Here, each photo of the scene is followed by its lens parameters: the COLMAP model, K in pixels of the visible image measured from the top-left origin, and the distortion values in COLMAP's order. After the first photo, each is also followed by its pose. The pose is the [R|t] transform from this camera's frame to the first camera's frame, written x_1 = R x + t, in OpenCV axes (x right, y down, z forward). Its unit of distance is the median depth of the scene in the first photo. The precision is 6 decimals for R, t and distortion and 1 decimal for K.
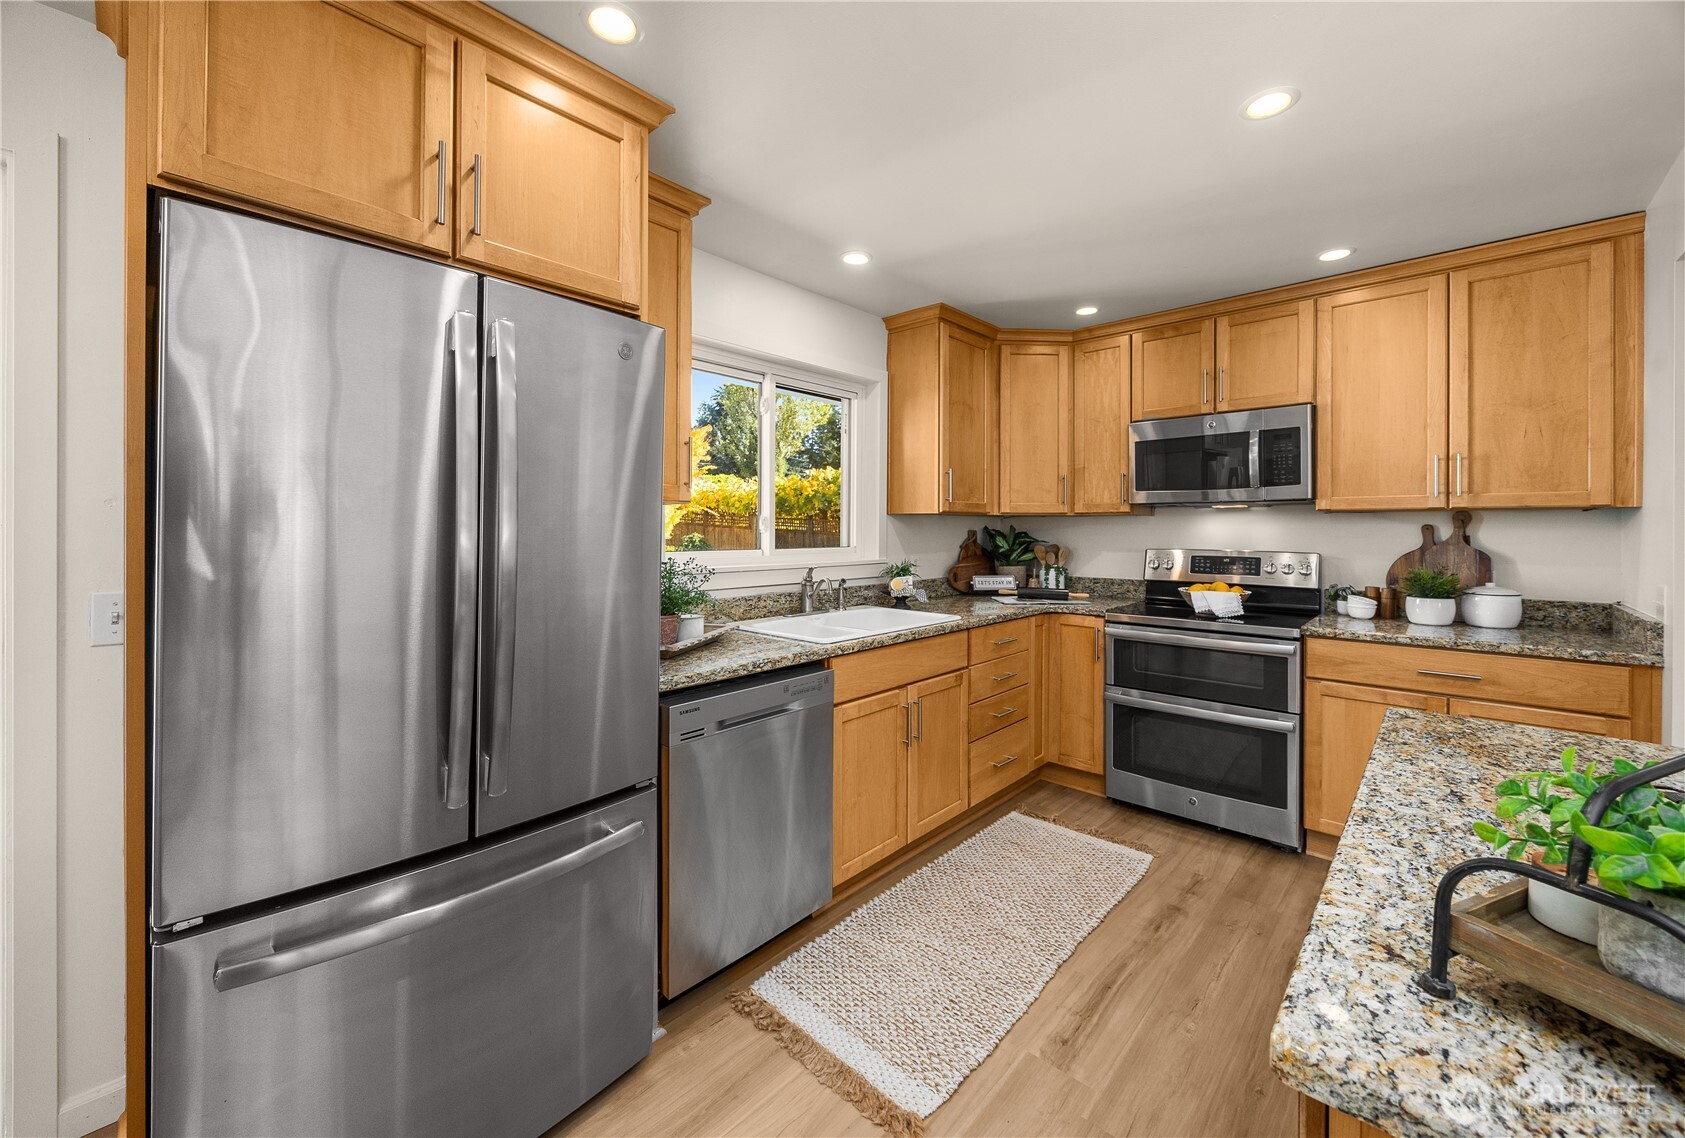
lens RADIAL K [[655.3, 0, 846.9], [0, 655.3, 531.2], [0, 0, 1]] dist [-0.001807, -0.000001]
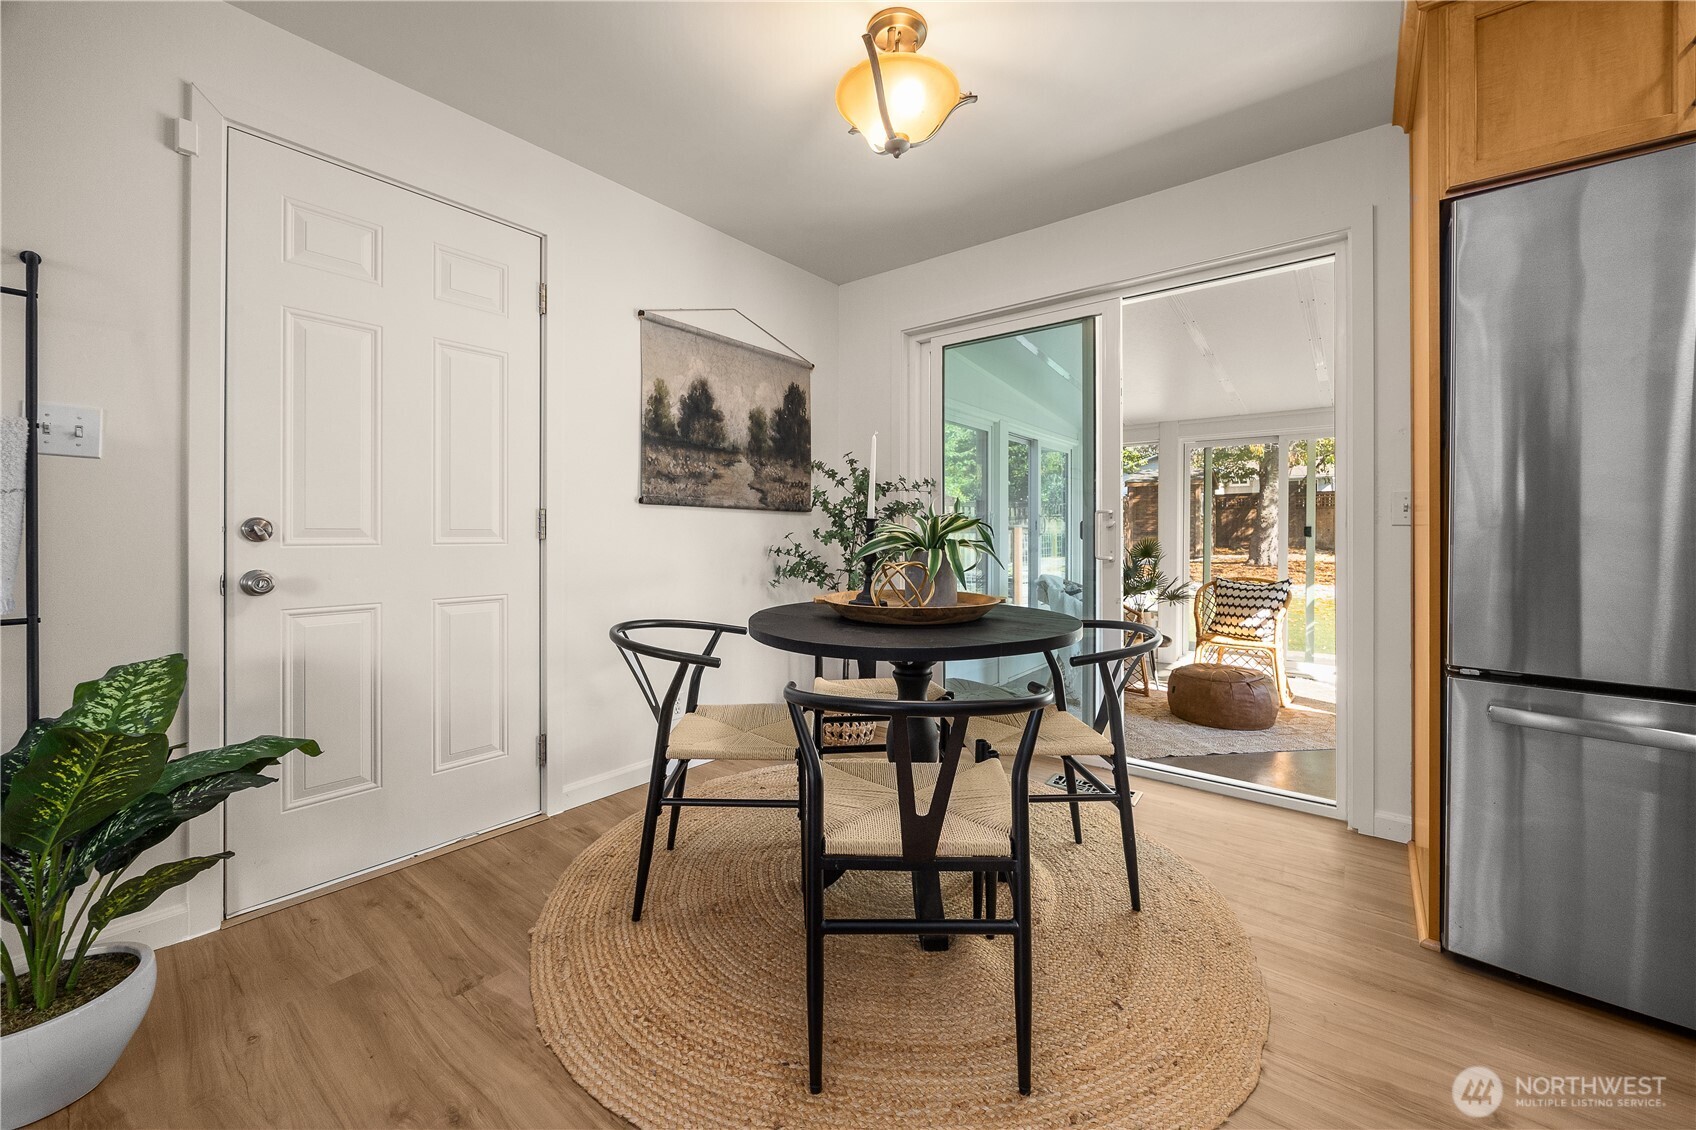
lens RADIAL K [[656.3, 0, 849.9], [0, 656.3, 534.9], [0, 0, 1]] dist [-0.006632, -0.000200]
pose [[0.078399, -0.001835, -0.996920, 0.131037], [-0.005601, 0.999982, -0.002281, 0.099349], [0.996906, 0.005762, 0.078387, -0.186305]]
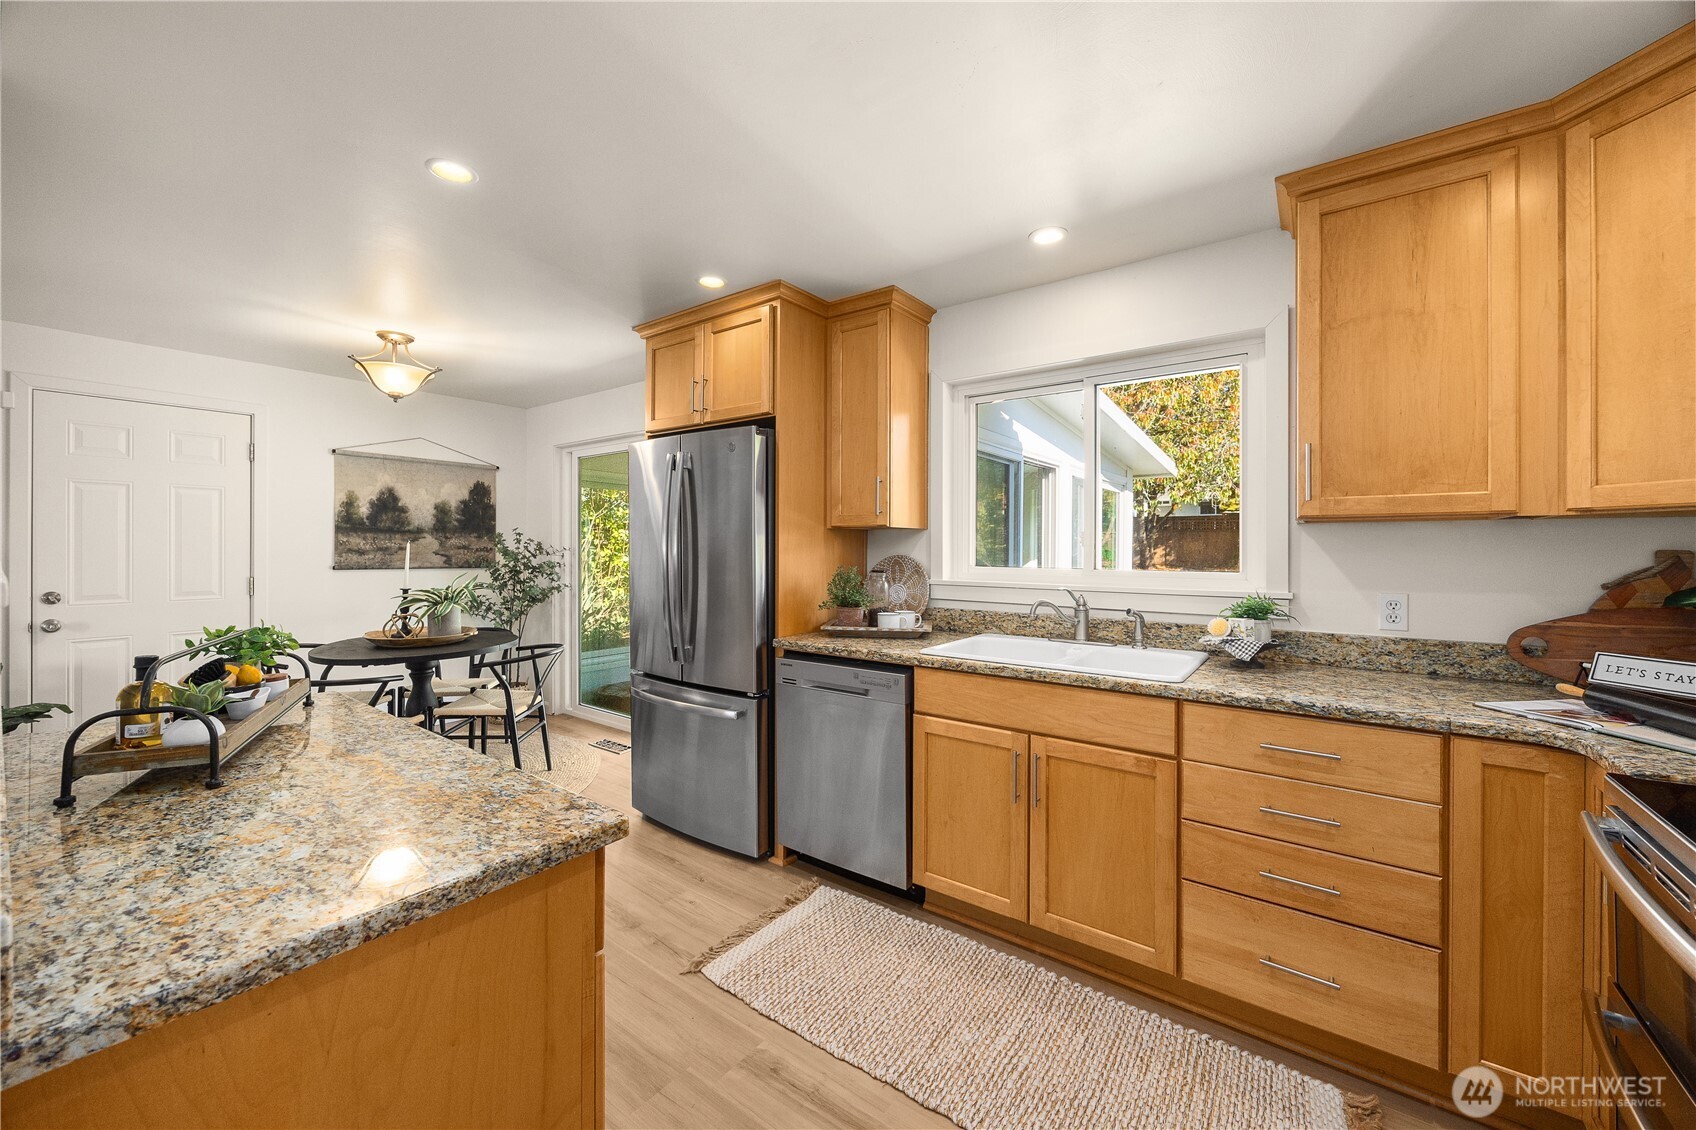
lens RADIAL K [[641.5, 0, 846.6], [0, 641.5, 552.5], [0, 0, 1]] dist [-0.007368, -0.000058]
pose [[0.106251, 0.006837, -0.994316, 0.729131], [-0.007426, 0.999954, 0.006082, 0.001549], [0.994312, 0.006737, 0.106297, 0.567896]]
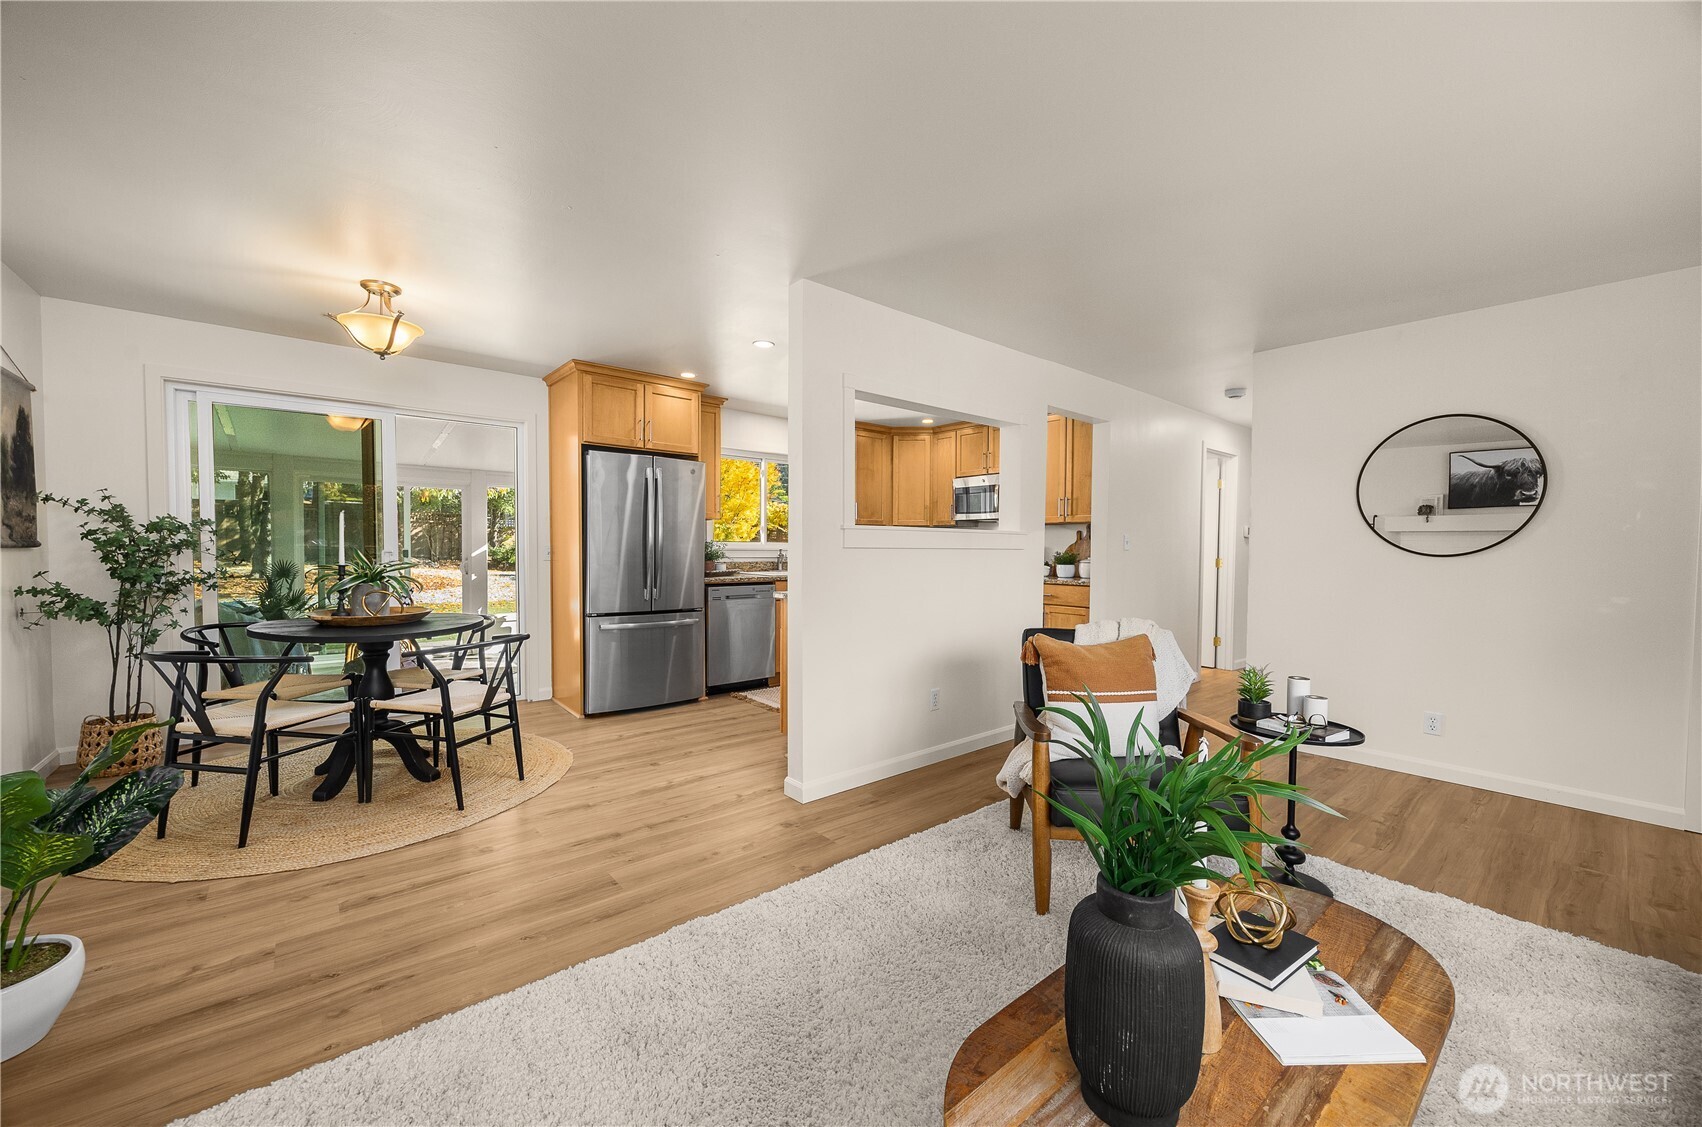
lens RADIAL K [[650.6, 0, 843.9], [0, 650.6, 568.1], [0, 0, 1]] dist [-0.001064, -0.000184]
pose [[0.991264, 0.010309, -0.131491, 0.410359], [-0.006687, 0.999587, 0.027956, 0.052535], [0.131725, -0.026832, 0.990923, -1.040109]]
